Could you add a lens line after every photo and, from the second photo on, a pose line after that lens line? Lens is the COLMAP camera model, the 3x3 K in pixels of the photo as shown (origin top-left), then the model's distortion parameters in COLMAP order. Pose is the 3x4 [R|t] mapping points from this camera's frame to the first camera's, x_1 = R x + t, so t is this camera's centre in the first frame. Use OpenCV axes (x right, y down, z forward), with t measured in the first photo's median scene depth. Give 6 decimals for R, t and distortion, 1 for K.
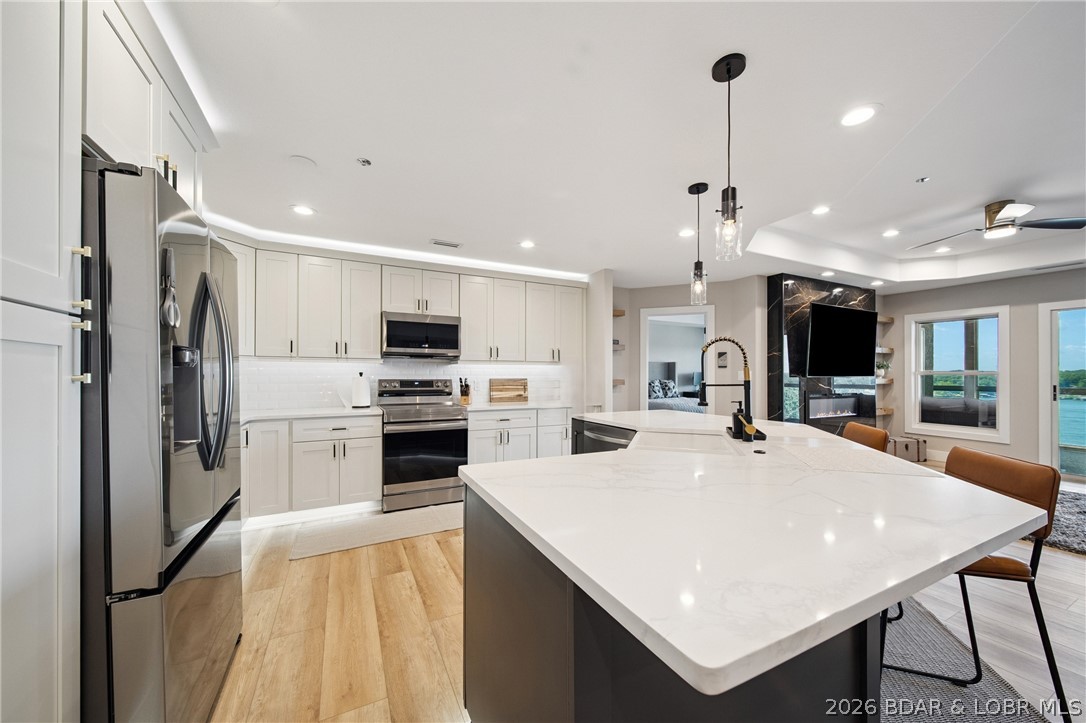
lens RADIAL K [[394.1, 0, 539.5], [0, 394.1, 367.7], [0, 0, 1]] dist [-0.001448, -0.000079]
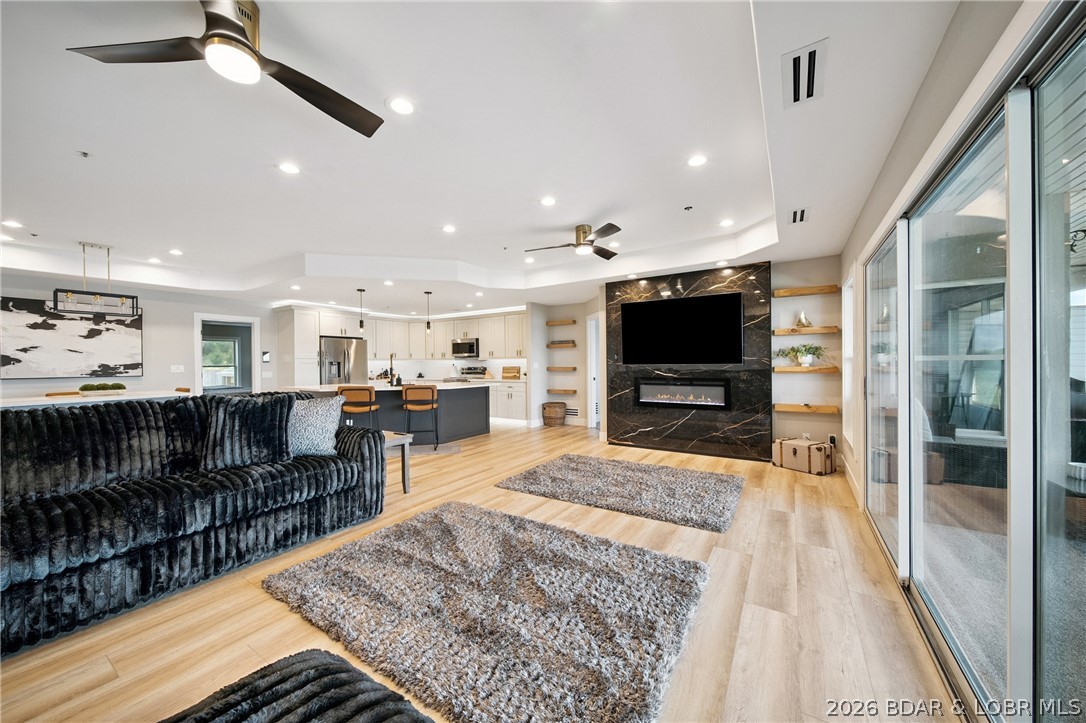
lens RADIAL K [[394.1, 0, 539.5], [0, 394.1, 367.7], [0, 0, 1]] dist [-0.001448, -0.000079]
pose [[0.498481, 0.002207, -0.866898, 1.583152], [0.020497, 0.999687, 0.014331, 0.008757], [0.866658, -0.024913, 0.498280, 0.180557]]
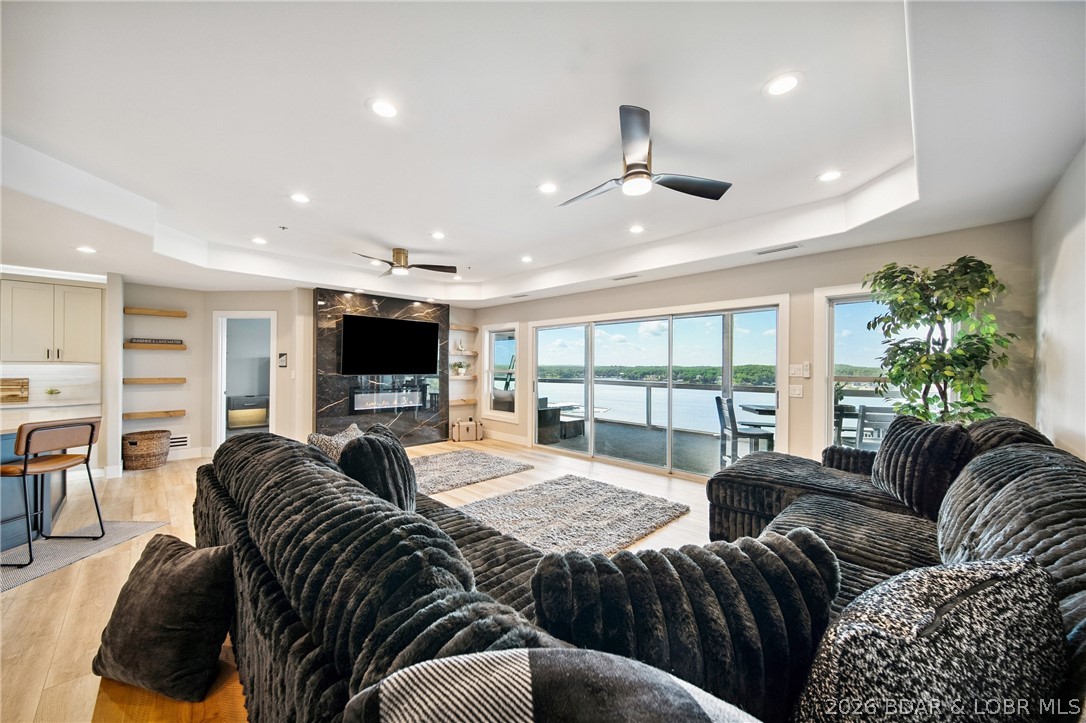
lens RADIAL K [[394.1, 0, 539.5], [0, 394.1, 367.7], [0, 0, 1]] dist [-0.001448, -0.000079]
pose [[0.946944, 0.001853, 0.321392, 0.855385], [-0.004788, 0.999954, 0.008341, -0.012704], [-0.321362, -0.009437, 0.946909, -0.327642]]
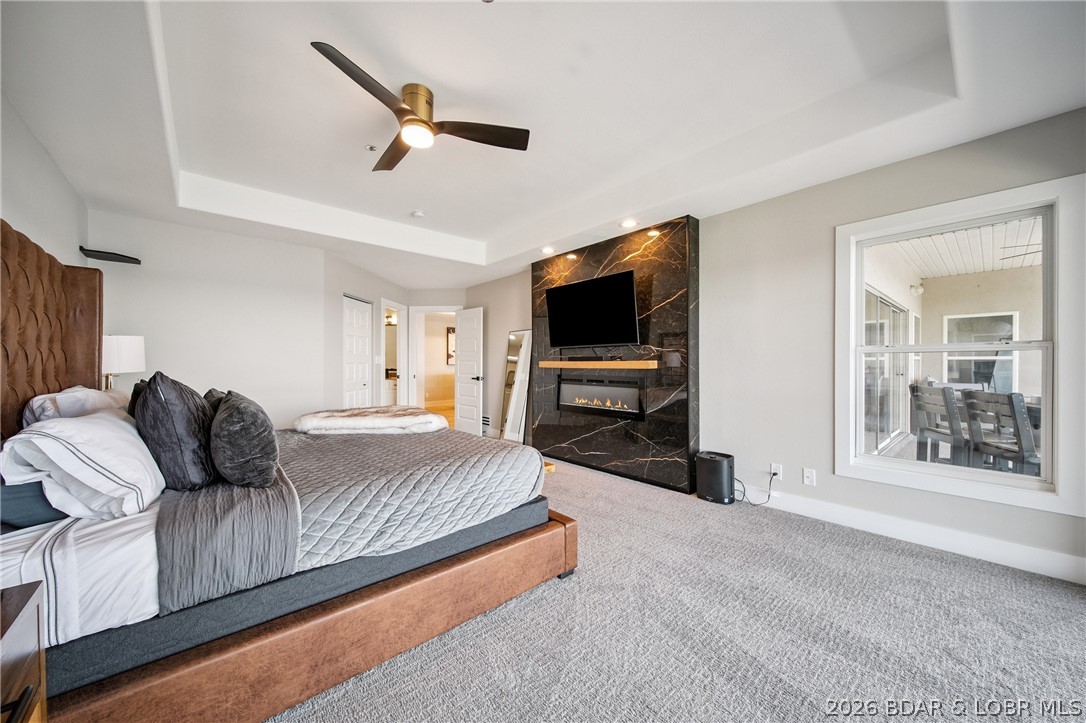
lens RADIAL K [[394.1, 0, 539.5], [0, 394.1, 367.7], [0, 0, 1]] dist [-0.001448, -0.000079]
pose [[0.247730, 0.005630, -0.968813, 1.646412], [0.009338, 0.999923, 0.008198, 0.037445], [0.968784, -0.011077, 0.247658, 0.741058]]
